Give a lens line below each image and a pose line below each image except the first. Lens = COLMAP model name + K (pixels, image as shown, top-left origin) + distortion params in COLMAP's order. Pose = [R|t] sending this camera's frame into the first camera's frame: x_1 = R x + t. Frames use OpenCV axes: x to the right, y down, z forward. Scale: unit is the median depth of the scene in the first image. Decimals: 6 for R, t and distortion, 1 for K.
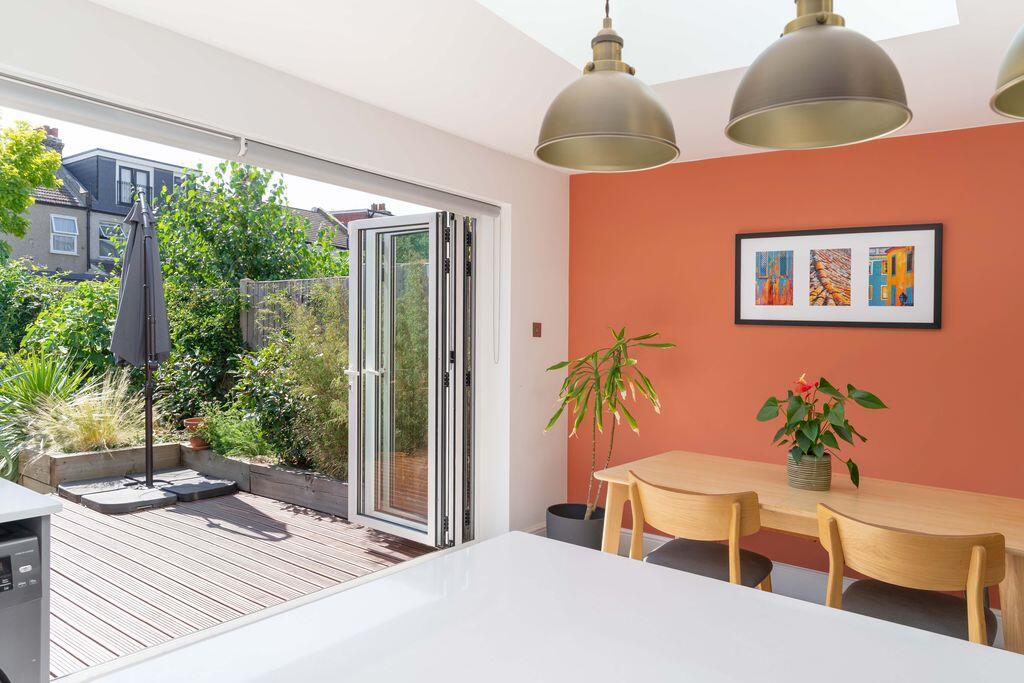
lens RADIAL K [[692.6, 0, 512.0], [0, 692.6, 341.5], [0, 0, 1]] dist [-0.000187, -0.000193]
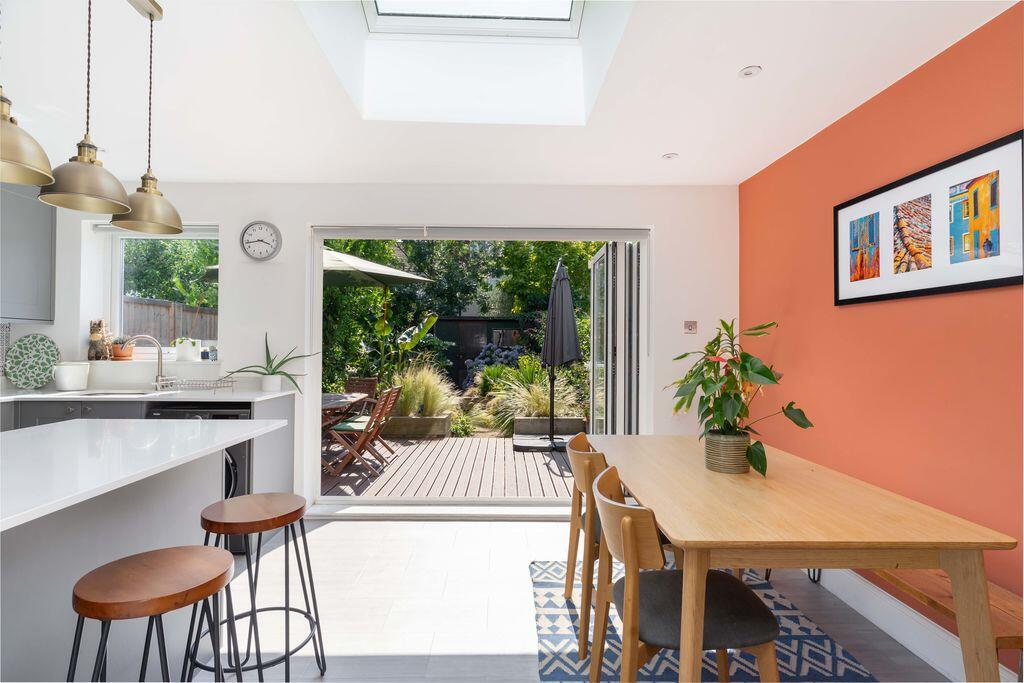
lens RADIAL K [[533.6, 0, 511.4], [0, 533.6, 353.7], [0, 0, 1]] dist [0.000025, 0.000399]
pose [[0.609081, -0.022024, -0.792802, 0.654548], [0.005280, 0.999705, -0.023715, 0.054698], [0.793090, 0.010259, 0.609018, 0.259173]]
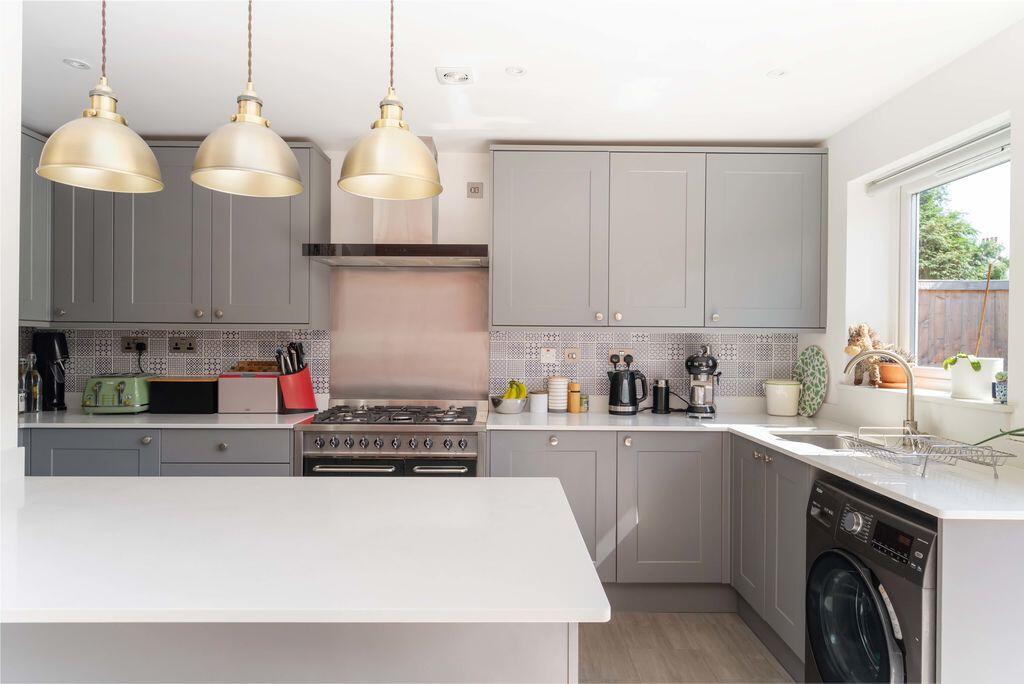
lens RADIAL K [[614.6, 0, 512.0], [0, 614.6, 342.0], [0, 0, 1]] dist [0.000104, 0.000103]
pose [[-0.794563, -0.038199, -0.605979, 0.219732], [-0.044814, 0.998986, -0.004214, 0.008865], [0.605526, 0.023808, -0.795469, 0.590146]]
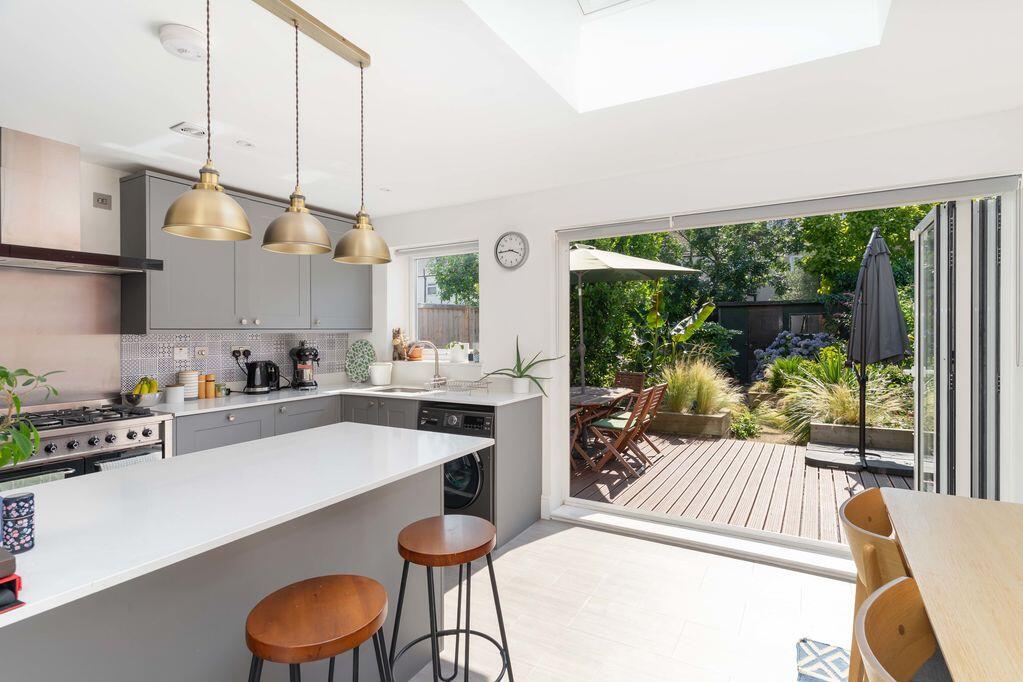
lens RADIAL K [[513.2, 0, 511.5], [0, 513.2, 341.0], [0, 0, 1]] dist [0.017420, 0.000049]
pose [[0.108837, -0.018178, -0.993893, 0.593389], [-0.001466, 0.999829, -0.018447, 0.016567], [0.994059, 0.003465, 0.108791, 0.379616]]
